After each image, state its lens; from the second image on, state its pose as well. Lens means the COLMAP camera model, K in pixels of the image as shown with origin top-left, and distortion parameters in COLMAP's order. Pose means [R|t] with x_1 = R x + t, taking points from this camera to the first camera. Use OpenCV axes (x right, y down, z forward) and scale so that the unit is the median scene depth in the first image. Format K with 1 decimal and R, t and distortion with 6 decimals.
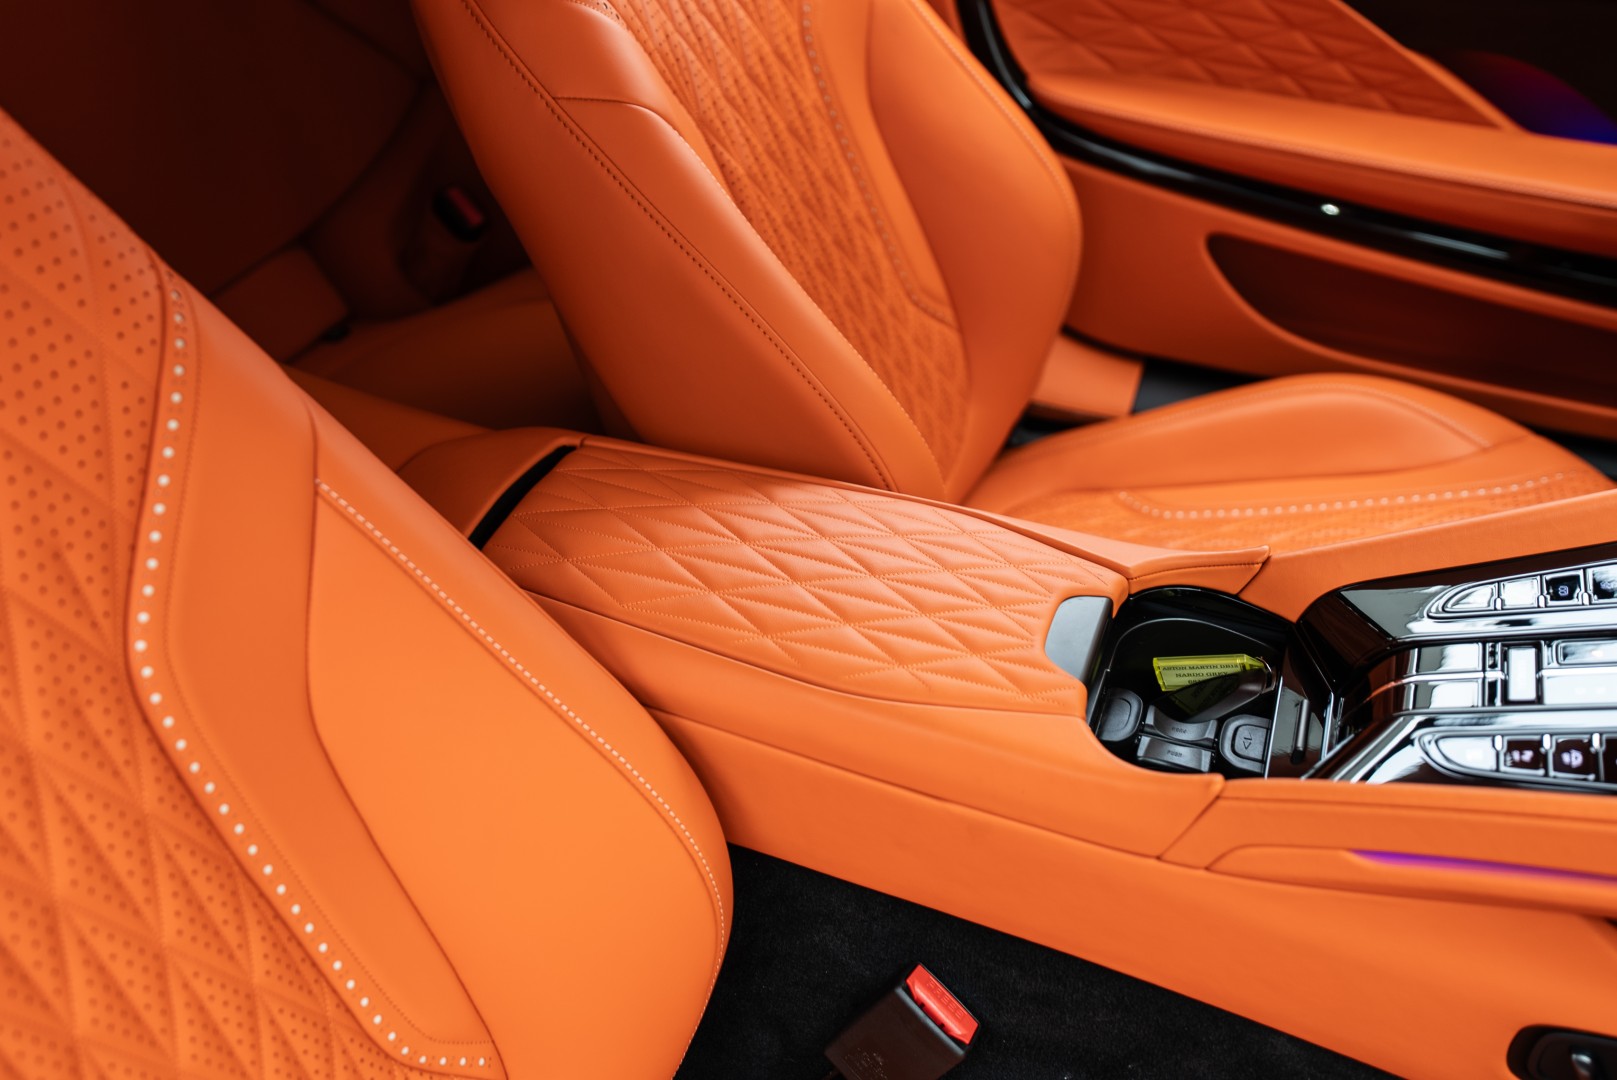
lens RADIAL K [[1578.5, 0, 799.0], [0, 1578.5, 528.7], [0, 0, 1]] dist [0.073896, 0.000000]
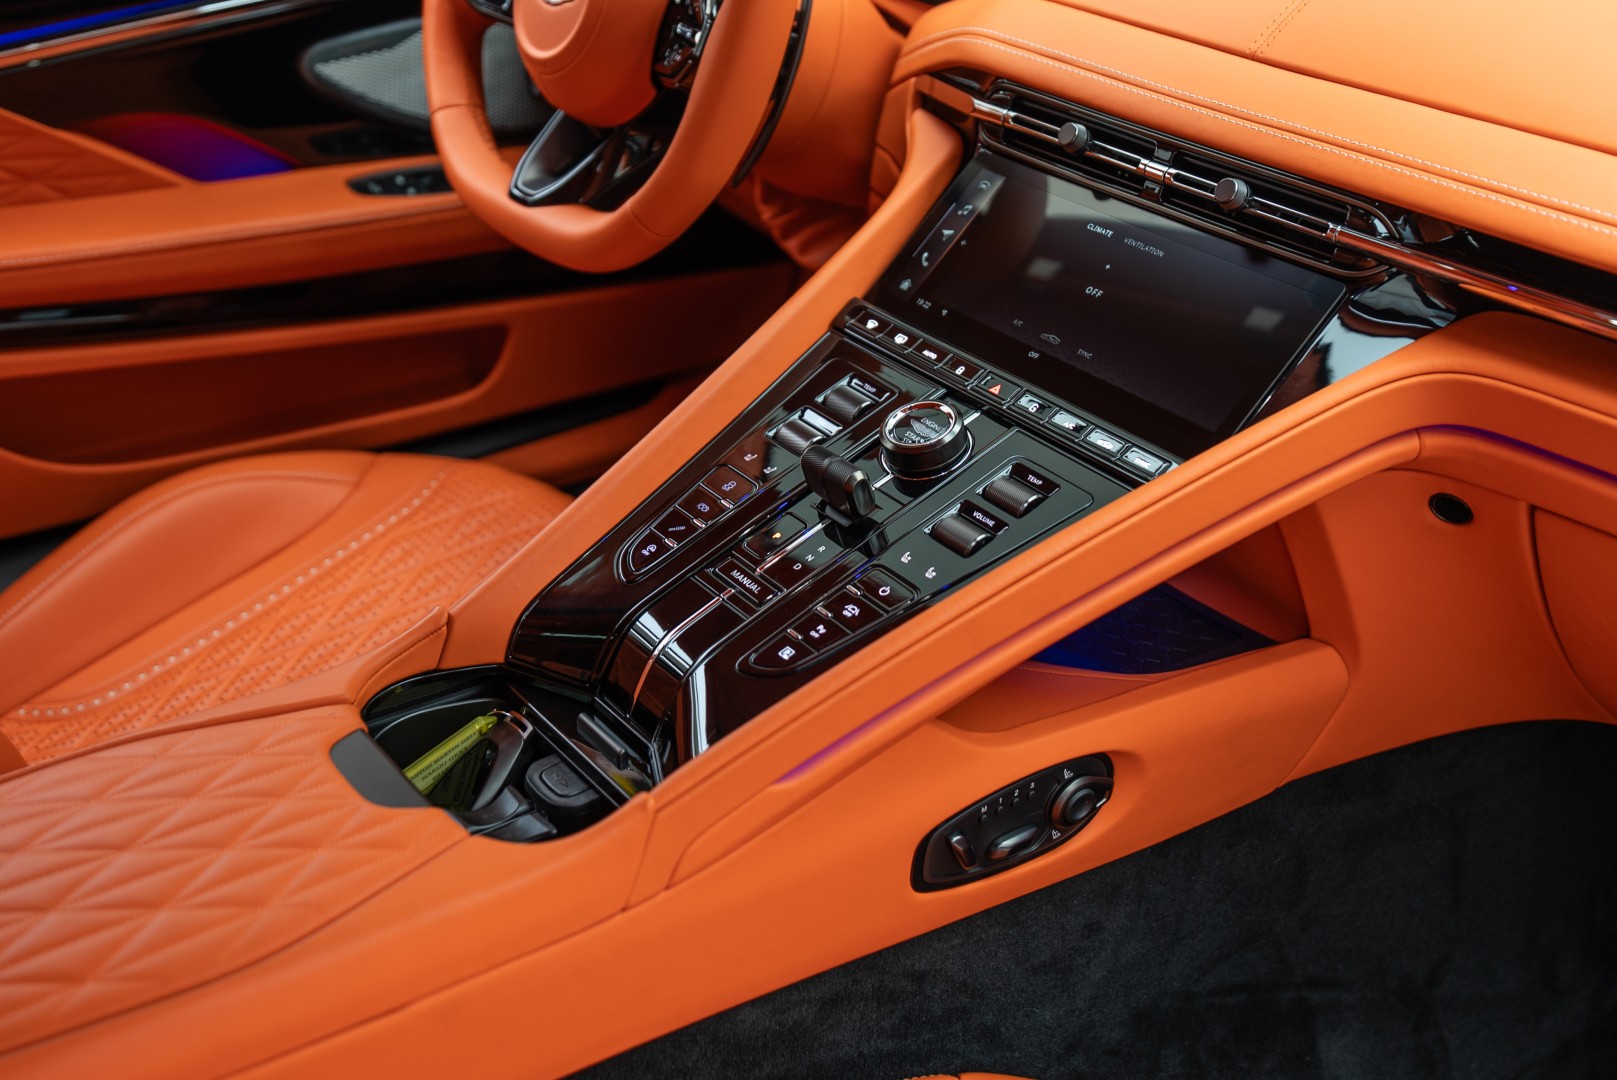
lens RADIAL K [[1806.7, 0, 820.5], [0, 1806.7, 535.5], [0, 0, 1]] dist [0.043710, 0.000000]
pose [[0.547768, -0.403833, 0.732714, -0.258226], [0.457176, 0.877951, 0.142101, -0.055407], [-0.700672, 0.257140, 0.665536, 0.090738]]
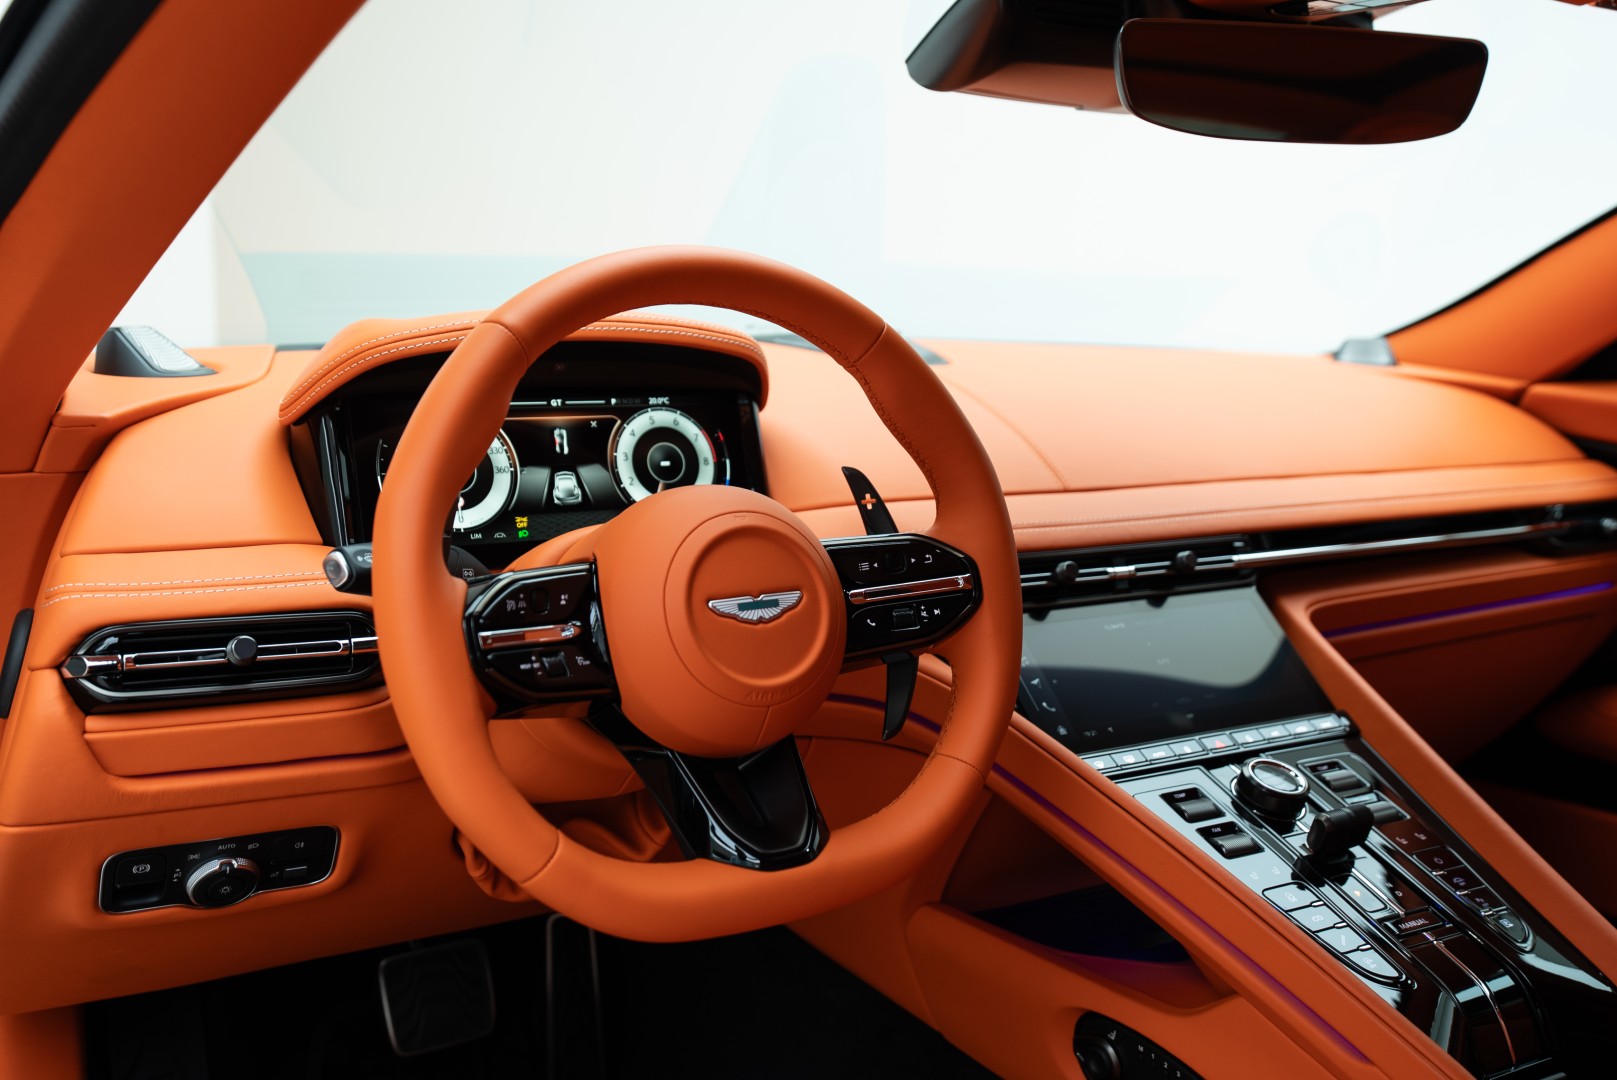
lens RADIAL K [[1578.5, 0, 818.3], [0, 1578.5, 534.8], [0, 0, 1]] dist [0.073896, 0.000000]
pose [[-0.785330, -0.126967, 0.605918, 0.058468], [0.318513, 0.756399, 0.571324, -0.656117], [-0.530855, 0.641670, -0.553582, 1.127425]]
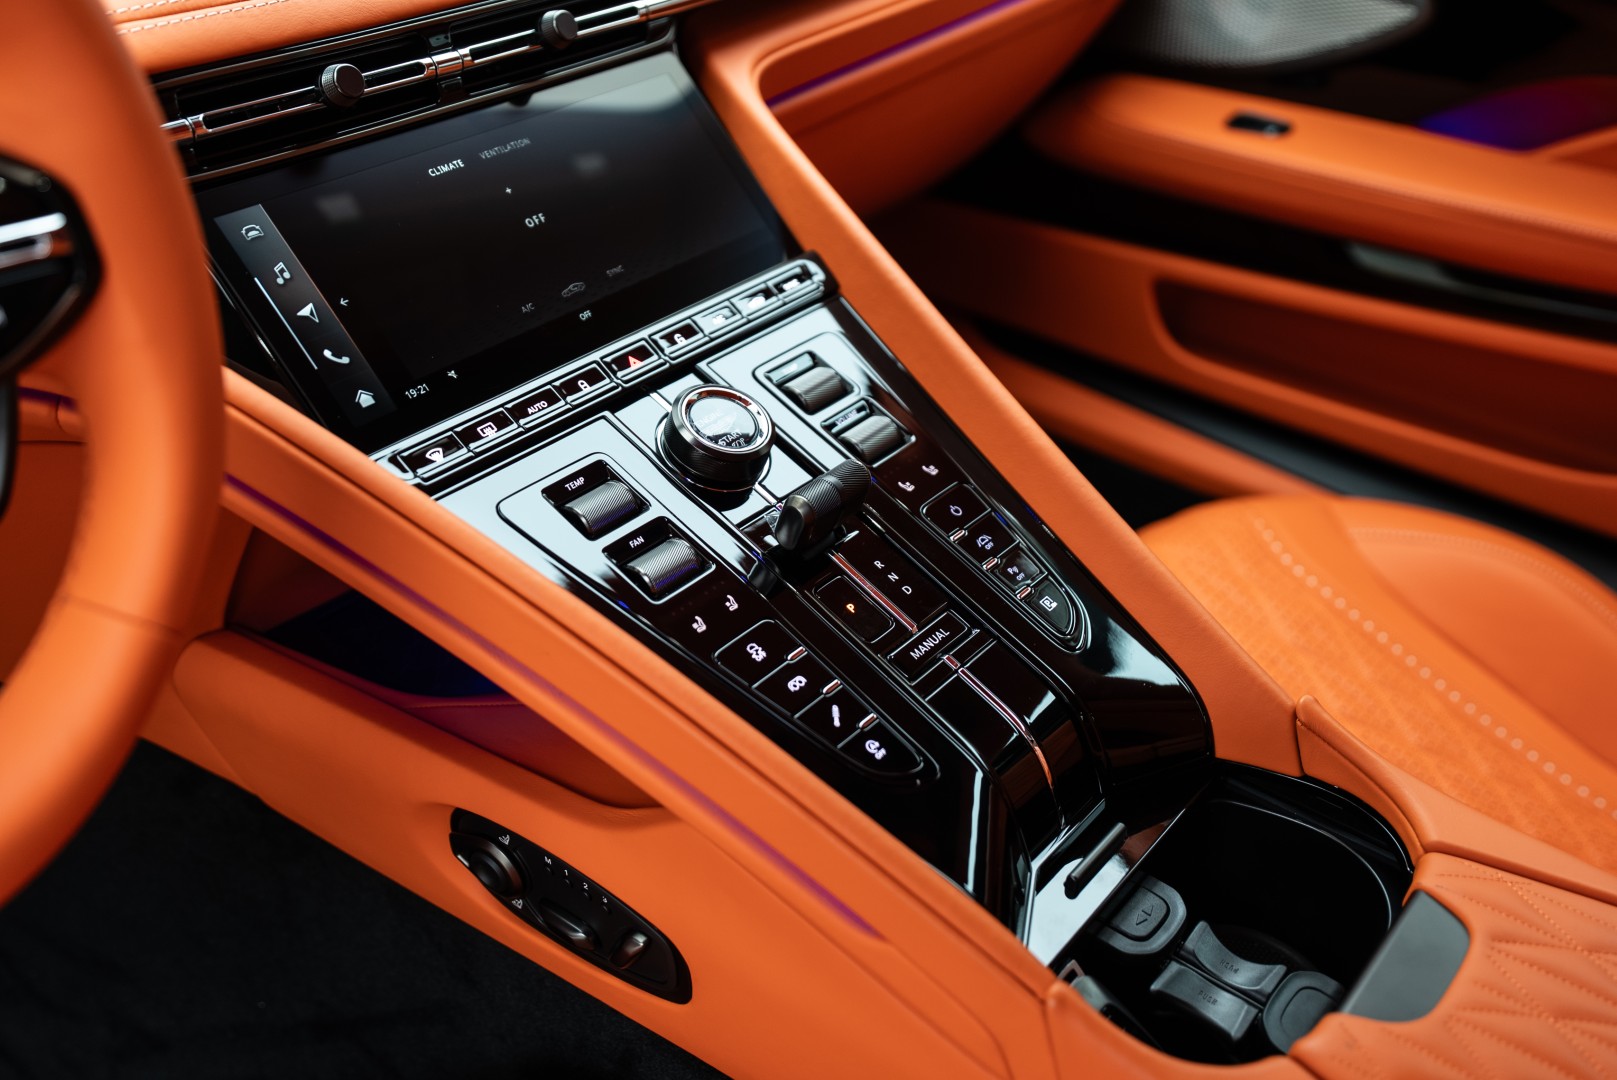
lens RADIAL K [[1578.5, 0, 805.8], [0, 1578.5, 535.6], [0, 0, 1]] dist [0.073896, 0.000000]
pose [[-0.945595, -0.222933, 0.236962, 0.211320], [0.133833, 0.397330, 0.907864, -0.447553], [-0.296545, 0.890185, -0.345878, 0.805155]]
